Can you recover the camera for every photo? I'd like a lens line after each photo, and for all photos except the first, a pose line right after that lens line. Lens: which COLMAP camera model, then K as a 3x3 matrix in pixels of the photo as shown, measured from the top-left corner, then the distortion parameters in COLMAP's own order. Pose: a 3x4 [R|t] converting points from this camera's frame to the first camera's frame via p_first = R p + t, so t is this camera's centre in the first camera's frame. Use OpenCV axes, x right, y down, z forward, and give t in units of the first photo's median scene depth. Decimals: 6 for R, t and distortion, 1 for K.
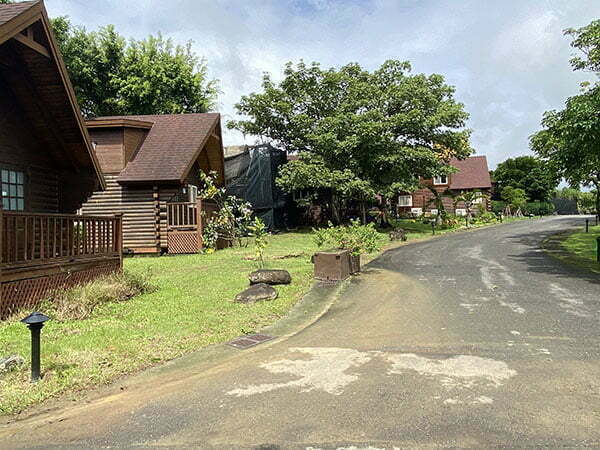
lens RADIAL K [[449.4, 0, 300.0], [0, 449.4, 225.0], [0, 0, 1]] dist [0.008271, 0.004740]
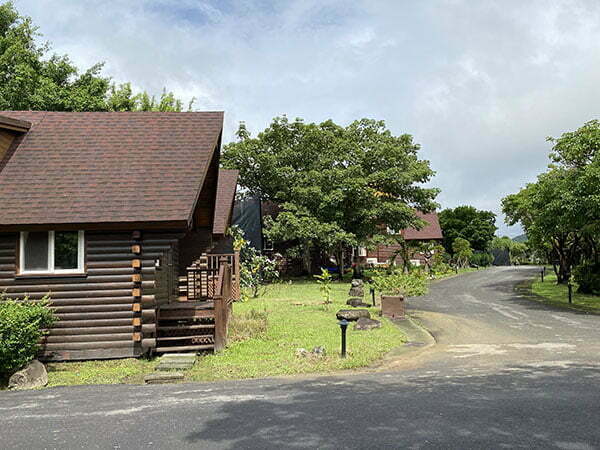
lens RADIAL K [[552.7, 0, 300.0], [0, 552.7, 225.0], [0, 0, 1]] dist [0.049851, -0.005109]
pose [[0.978209, 0.017435, 0.206888, -0.212173], [0.002082, 0.995594, -0.093745, 0.003292], [-0.207611, 0.092133, 0.973863, -0.209874]]
